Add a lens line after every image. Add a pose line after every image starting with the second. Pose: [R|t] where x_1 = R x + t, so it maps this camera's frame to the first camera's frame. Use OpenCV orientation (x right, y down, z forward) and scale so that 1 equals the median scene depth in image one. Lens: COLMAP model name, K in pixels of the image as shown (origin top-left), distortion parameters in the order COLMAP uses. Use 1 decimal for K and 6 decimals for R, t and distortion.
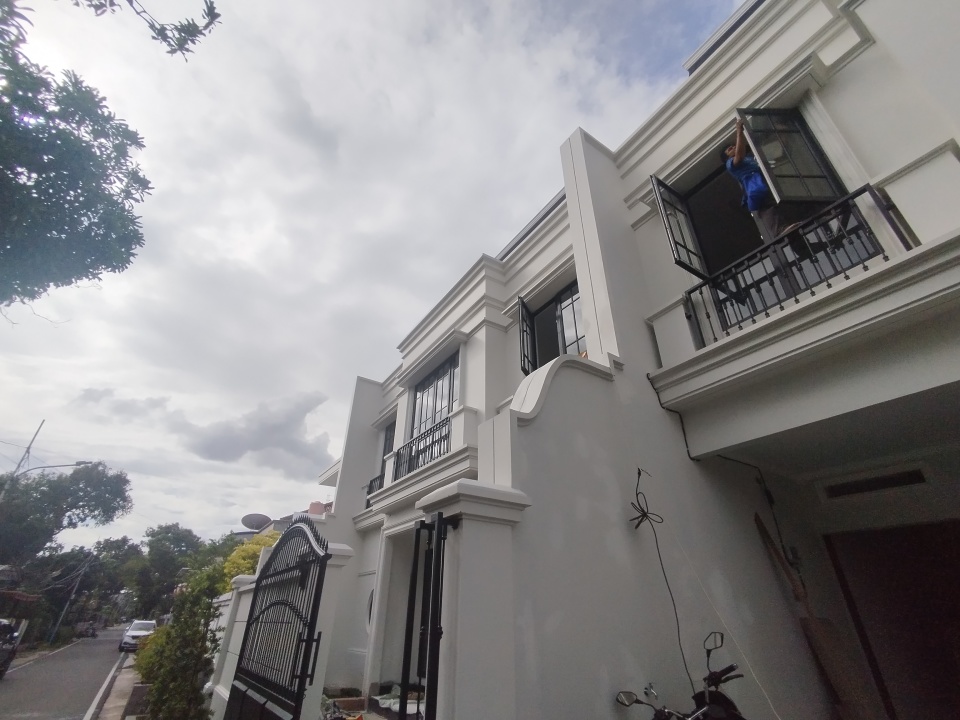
lens RADIAL K [[446.3, 0, 480.0], [0, 446.3, 360.0], [0, 0, 1]] dist [-0.000922, 0.000331]
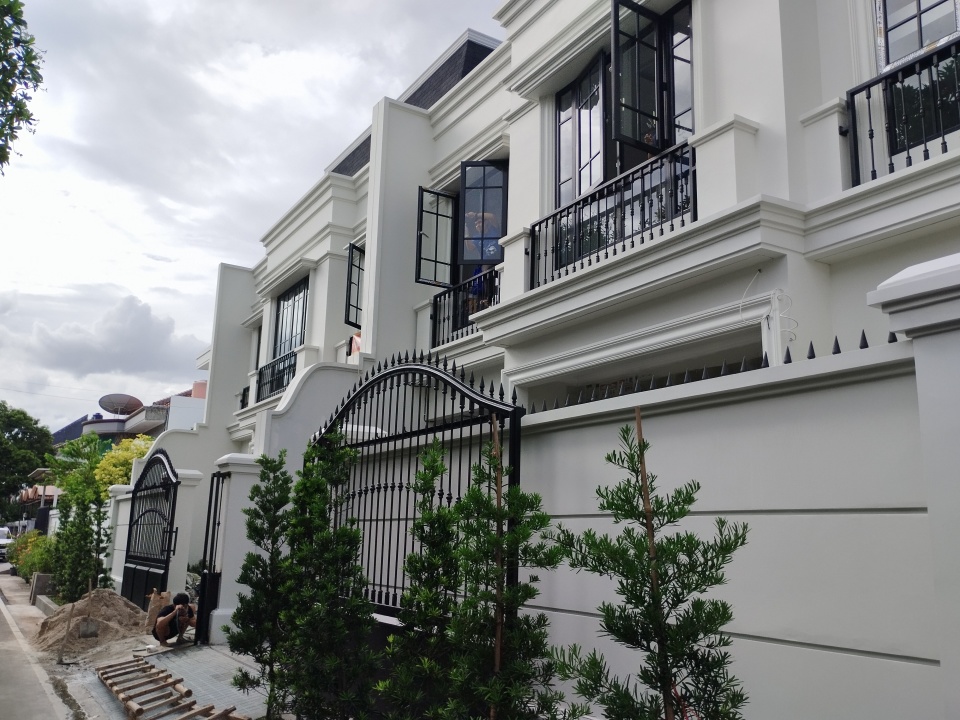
lens RADIAL K [[820.8, 0, 480.0], [0, 820.8, 360.0], [0, 0, 1]] dist [0.004271, 0.004872]
pose [[0.999659, 0.006712, -0.025245, 0.370173], [0.001437, 0.950832, 0.309705, -0.402265], [0.026083, -0.309635, 0.950498, -0.733386]]
